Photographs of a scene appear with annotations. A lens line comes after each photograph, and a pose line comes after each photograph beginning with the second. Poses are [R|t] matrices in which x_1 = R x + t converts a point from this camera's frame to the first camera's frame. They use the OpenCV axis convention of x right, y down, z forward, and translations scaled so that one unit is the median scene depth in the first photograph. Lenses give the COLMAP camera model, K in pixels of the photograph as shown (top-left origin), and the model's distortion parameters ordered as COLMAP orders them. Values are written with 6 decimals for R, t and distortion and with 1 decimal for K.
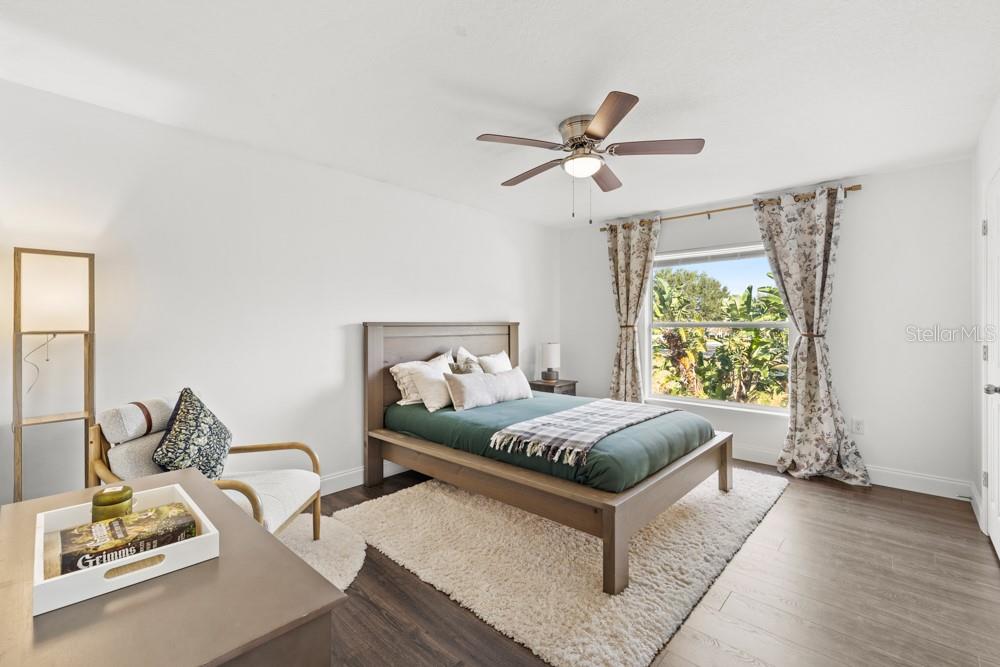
lens RADIAL K [[431.3, 0, 493.5], [0, 431.3, 324.2], [0, 0, 1]] dist [0.000457, 0.000040]
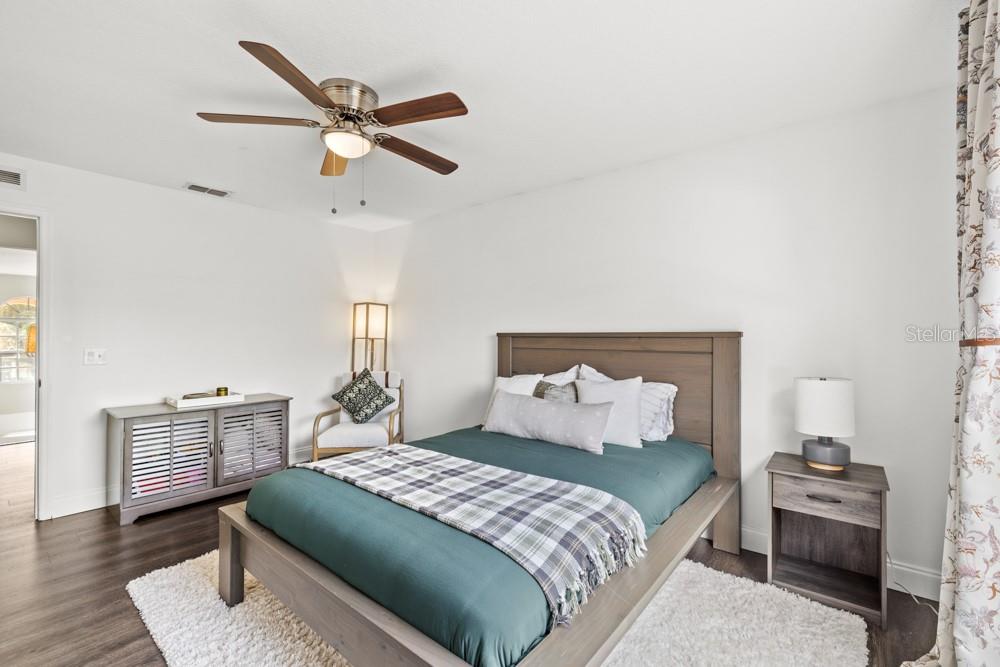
lens RADIAL K [[431.3, 0, 493.5], [0, 431.3, 324.2], [0, 0, 1]] dist [0.000457, 0.000040]
pose [[0.115427, -0.019512, -0.993124, 0.773359], [0.003247, 0.999809, -0.019266, -0.006701], [0.993311, -0.001001, 0.115468, 0.864248]]
